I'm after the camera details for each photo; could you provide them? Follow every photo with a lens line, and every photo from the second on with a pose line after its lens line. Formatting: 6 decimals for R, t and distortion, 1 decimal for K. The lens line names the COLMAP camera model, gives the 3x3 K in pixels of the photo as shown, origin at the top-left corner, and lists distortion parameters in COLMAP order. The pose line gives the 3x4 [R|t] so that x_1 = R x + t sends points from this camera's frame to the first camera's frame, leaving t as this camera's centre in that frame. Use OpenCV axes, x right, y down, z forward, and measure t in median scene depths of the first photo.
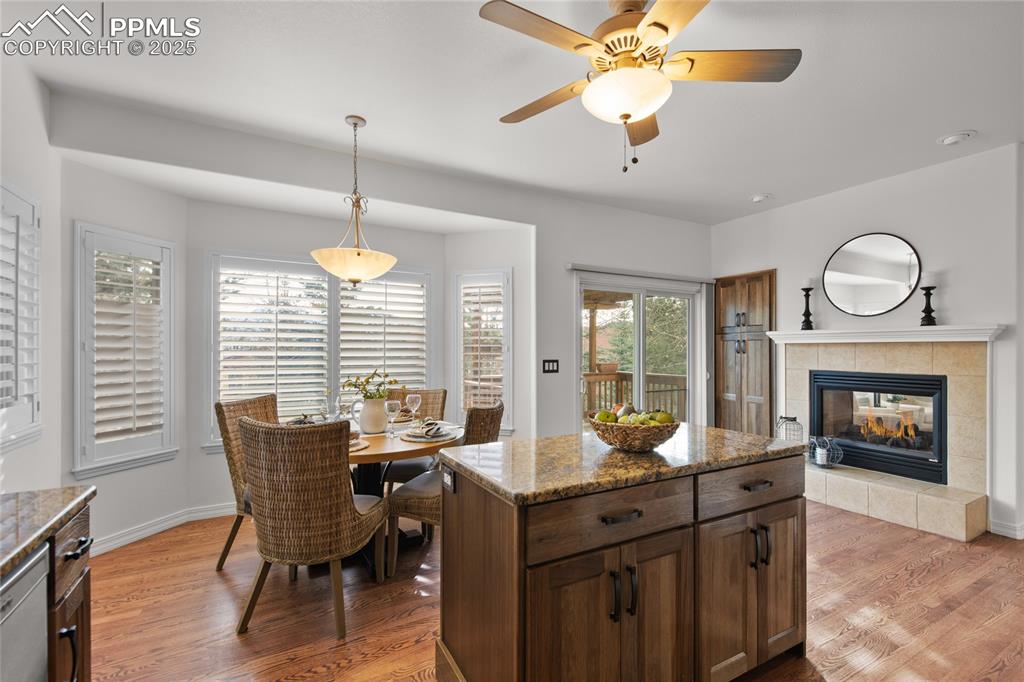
lens RADIAL K [[446.7, 0, 511.1], [0, 446.7, 350.6], [0, 0, 1]] dist [0.011624, -0.004897]
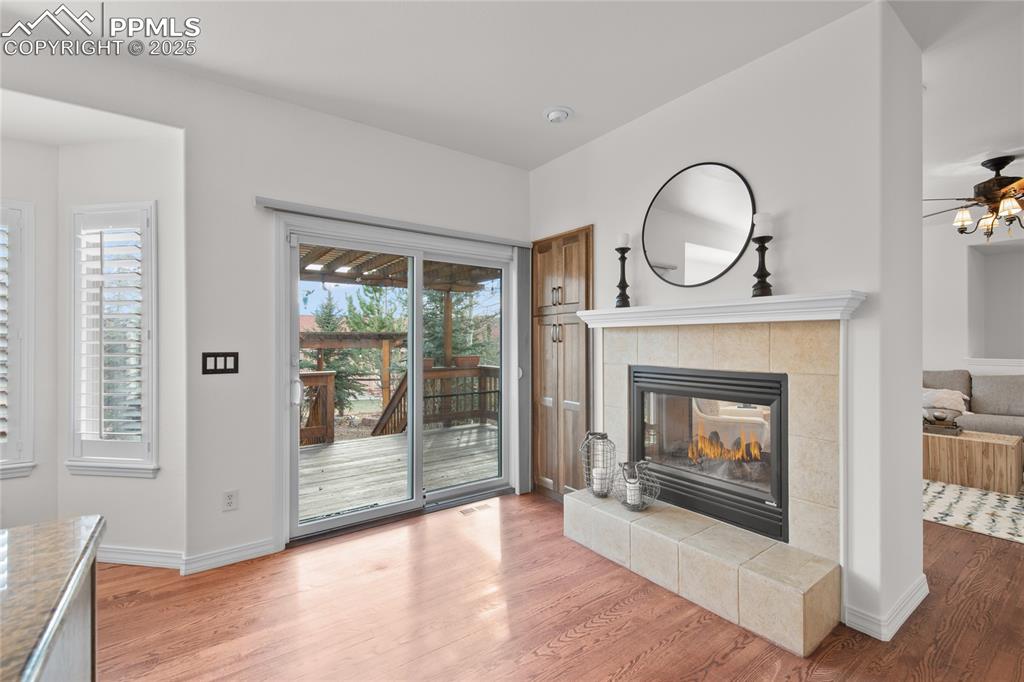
lens RADIAL K [[446.7, 0, 508.9], [0, 446.7, 342.0], [0, 0, 1]] dist [0.011624, -0.004897]
pose [[0.992565, -0.002271, 0.121692, 0.415747], [0.002435, 0.999996, -0.001204, 0.007925], [-0.121688, 0.001491, 0.992567, 0.344324]]
